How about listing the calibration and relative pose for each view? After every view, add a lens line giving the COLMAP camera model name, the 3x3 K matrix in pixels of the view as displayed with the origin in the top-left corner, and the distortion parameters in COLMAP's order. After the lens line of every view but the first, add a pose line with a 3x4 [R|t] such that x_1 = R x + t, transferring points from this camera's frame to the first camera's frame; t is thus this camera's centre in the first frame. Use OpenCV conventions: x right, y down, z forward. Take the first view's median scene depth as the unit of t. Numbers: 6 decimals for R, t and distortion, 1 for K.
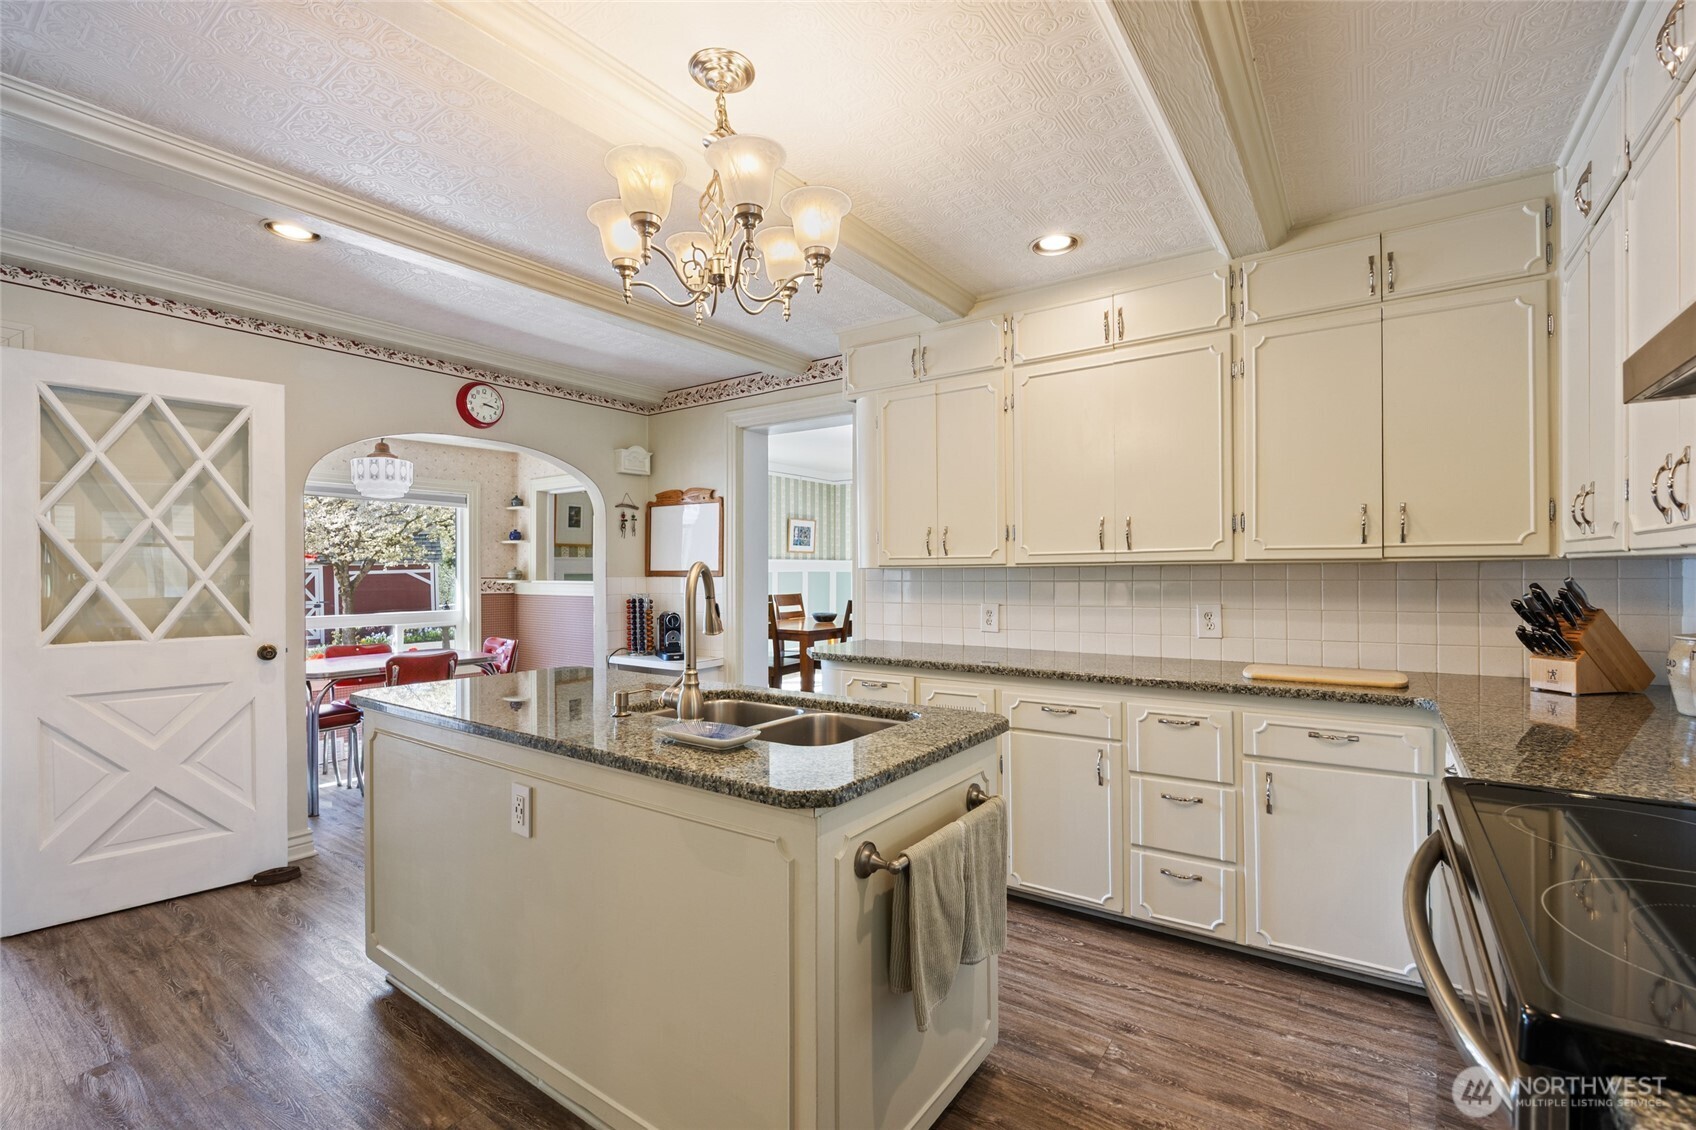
lens RADIAL K [[745.3, 0, 857.7], [0, 745.3, 568.5], [0, 0, 1]] dist [-0.021966, -0.000074]
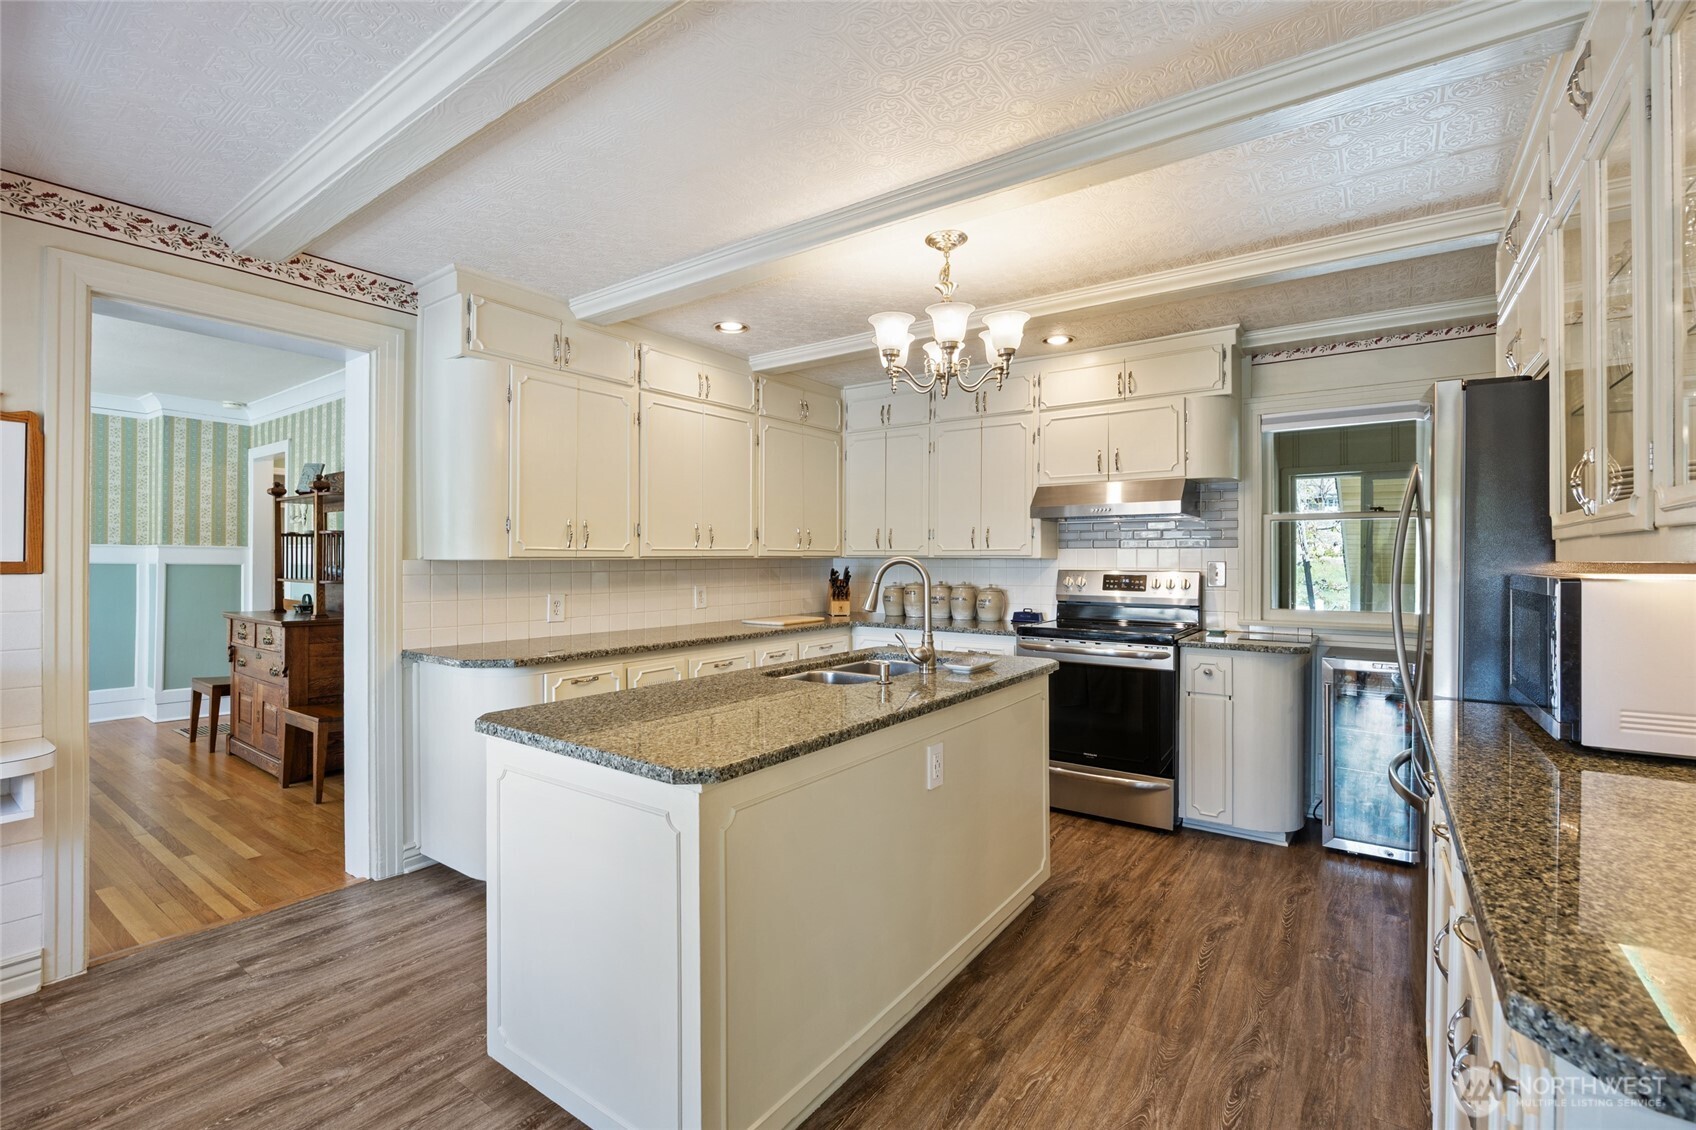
lens RADIAL K [[745.3, 0, 855.2], [0, 745.3, 558.1], [0, 0, 1]] dist [-0.021966, -0.000074]
pose [[0.002874, 0.012451, 0.999918, -1.023062], [0.003666, 0.999916, -0.012461, 0.012638], [-0.999989, 0.003702, 0.002828, 0.703251]]
